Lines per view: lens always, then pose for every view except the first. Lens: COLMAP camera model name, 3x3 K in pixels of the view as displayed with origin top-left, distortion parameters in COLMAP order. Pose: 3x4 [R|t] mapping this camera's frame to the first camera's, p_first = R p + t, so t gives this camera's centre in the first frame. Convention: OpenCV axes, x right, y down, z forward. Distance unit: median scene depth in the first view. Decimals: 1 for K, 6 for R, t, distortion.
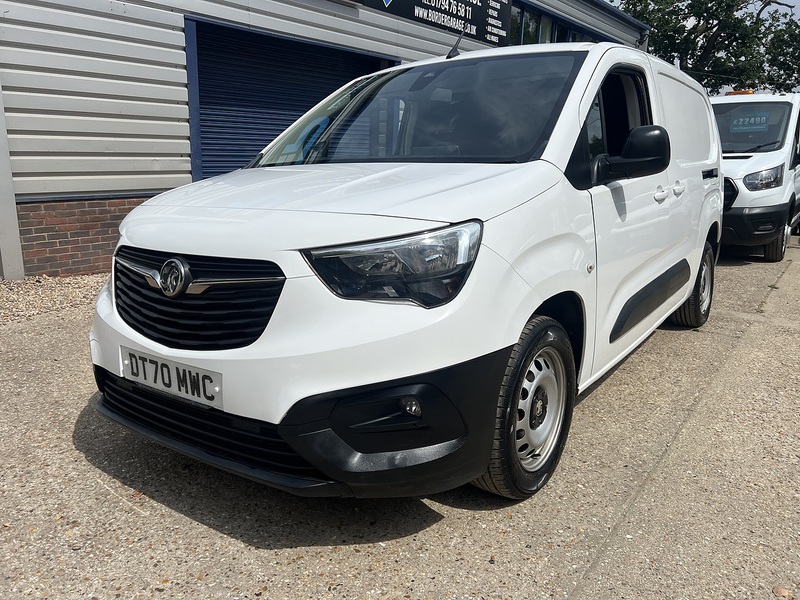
lens RADIAL K [[603.2, 0, 397.3], [0, 603.2, 297.2], [0, 0, 1]] dist [0.053577, -0.064161]
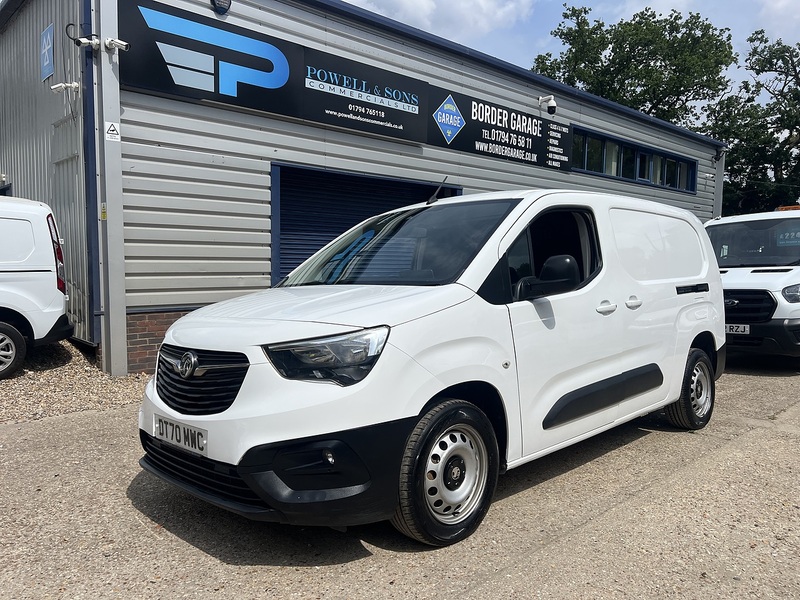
lens RADIAL K [[603.2, 0, 400.4], [0, 603.2, 308.4], [0, 0, 1]] dist [0.053577, -0.064161]
pose [[0.987449, -0.000274, -0.157935, 0.229696], [-0.025151, 0.986965, -0.158957, 0.033082], [0.155920, 0.160934, 0.974571, -0.227753]]
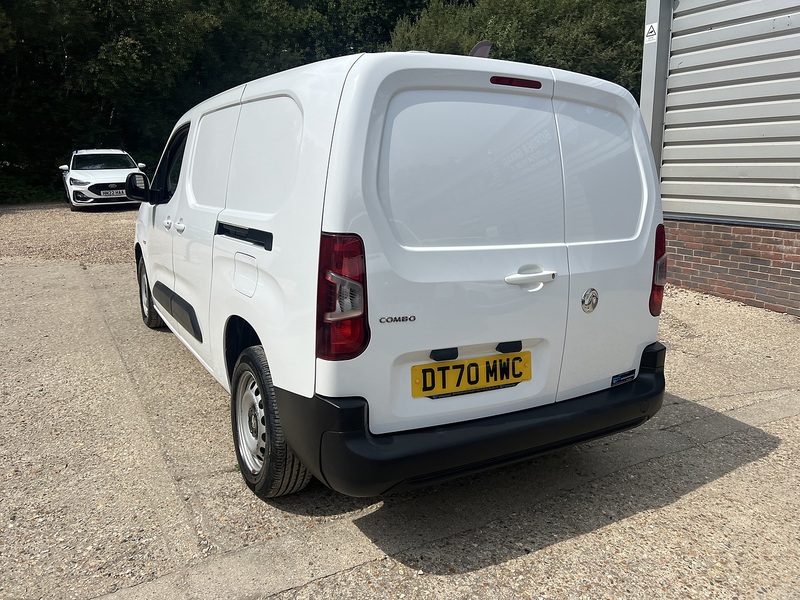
lens RADIAL K [[603.2, 0, 393.2], [0, 603.2, 296.9], [0, 0, 1]] dist [0.053577, -0.064161]
pose [[-0.407929, 0.189034, -0.893230, 1.428484], [-0.204025, 0.934718, 0.290990, -0.498358], [0.889926, 0.300945, -0.342731, 1.937668]]
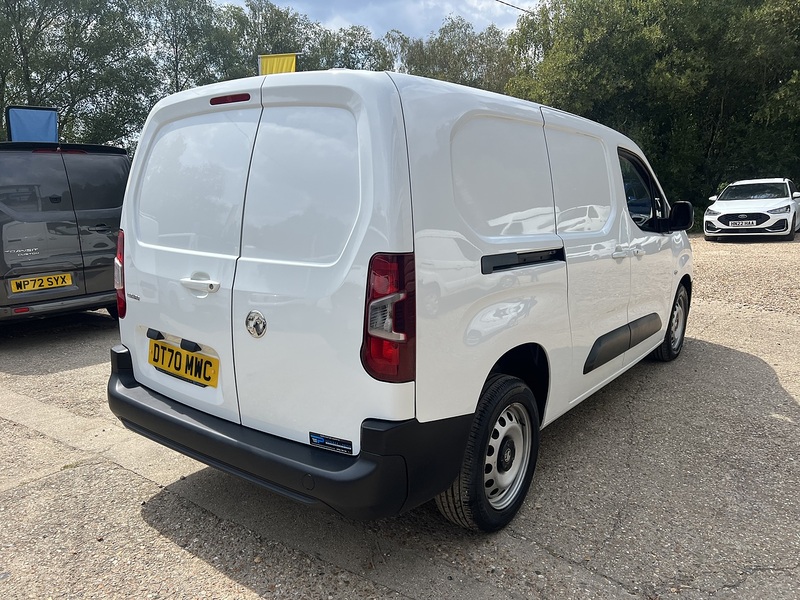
lens RADIAL K [[603.2, 0, 407.9], [0, 603.2, 299.5], [0, 0, 1]] dist [0.053577, -0.064161]
pose [[-0.999969, 0.006024, 0.005060, 0.430697], [0.007471, 0.928681, 0.370805, -0.605644], [-0.002465, 0.370831, -0.928697, 2.547581]]
